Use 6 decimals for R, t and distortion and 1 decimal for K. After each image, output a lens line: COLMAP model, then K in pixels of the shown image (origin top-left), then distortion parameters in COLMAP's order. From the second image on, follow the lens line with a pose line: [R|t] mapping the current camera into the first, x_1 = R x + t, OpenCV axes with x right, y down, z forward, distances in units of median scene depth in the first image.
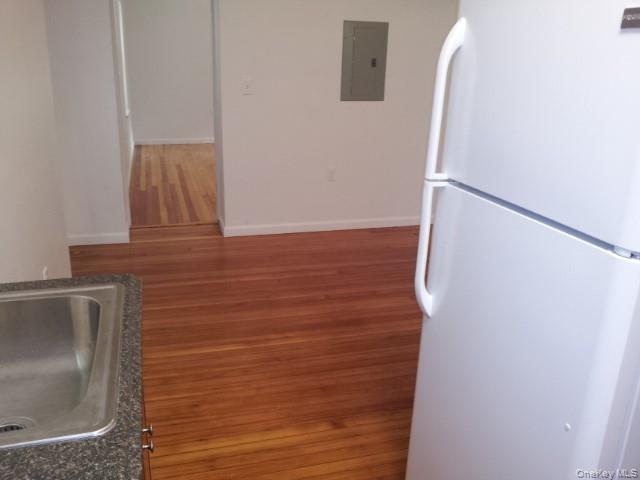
lens RADIAL K [[567.4, 0, 322.3], [0, 567.4, 241.5], [0, 0, 1]] dist [-0.006517, -0.056547]
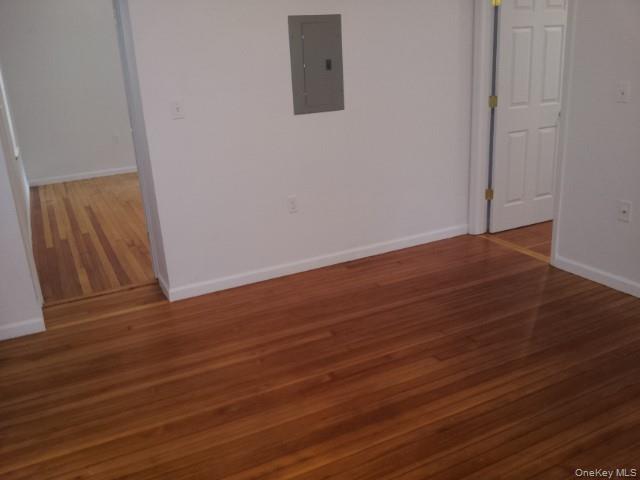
lens RADIAL K [[567.4, 0, 320.3], [0, 567.4, 237.3], [0, 0, 1]] dist [-0.006517, -0.056547]
pose [[0.980192, -0.133353, 0.146427, -0.069597], [0.135370, 0.990788, -0.003851, -0.062905], [-0.144565, 0.023596, 0.989214, 0.186037]]
